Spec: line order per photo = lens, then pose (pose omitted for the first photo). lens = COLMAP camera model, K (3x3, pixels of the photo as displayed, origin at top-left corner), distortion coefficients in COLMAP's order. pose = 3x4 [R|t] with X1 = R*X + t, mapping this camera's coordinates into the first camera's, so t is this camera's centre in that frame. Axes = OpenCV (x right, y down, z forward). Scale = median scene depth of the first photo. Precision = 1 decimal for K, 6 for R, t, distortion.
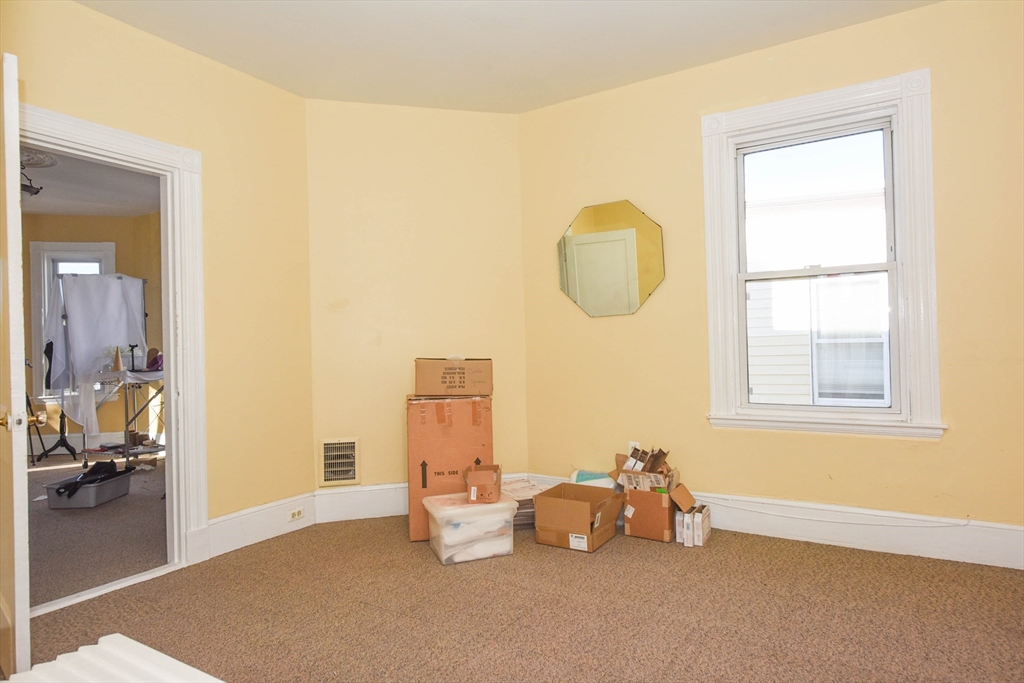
lens RADIAL K [[586.2, 0, 512.0], [0, 586.2, 341.5], [0, 0, 1]] dist [0.000143, -0.002308]
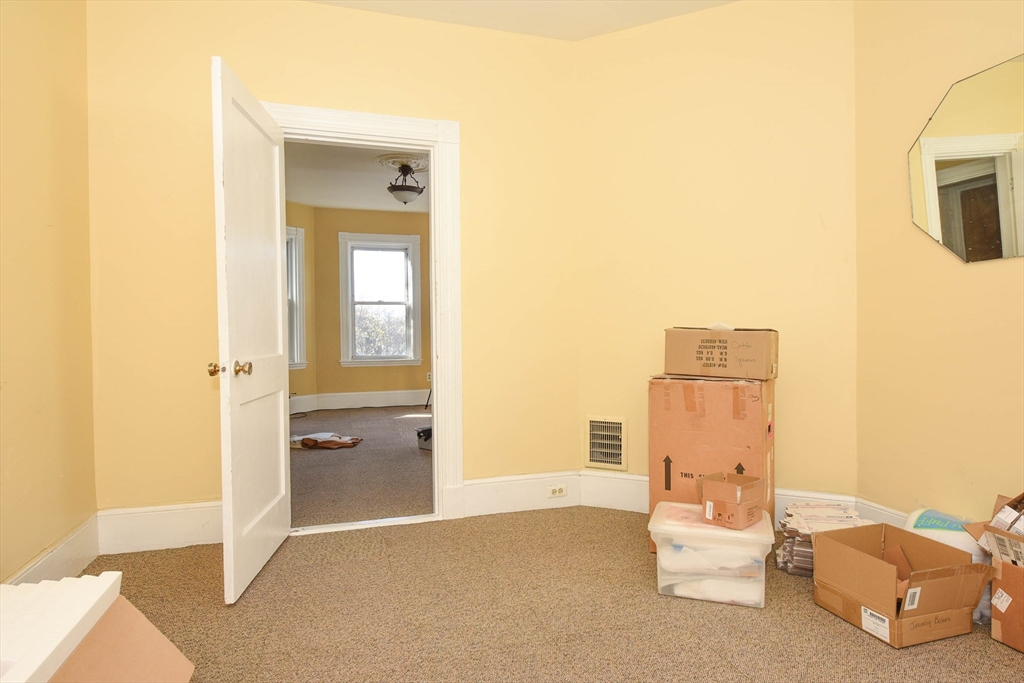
lens RADIAL K [[586.2, 0, 512.0], [0, 586.2, 341.5], [0, 0, 1]] dist [0.000143, -0.002308]
pose [[0.751930, 0.026073, -0.658727, 0.205628], [-0.000307, 0.999231, 0.039200, 0.017361], [0.659243, -0.029274, 0.751360, 0.264296]]
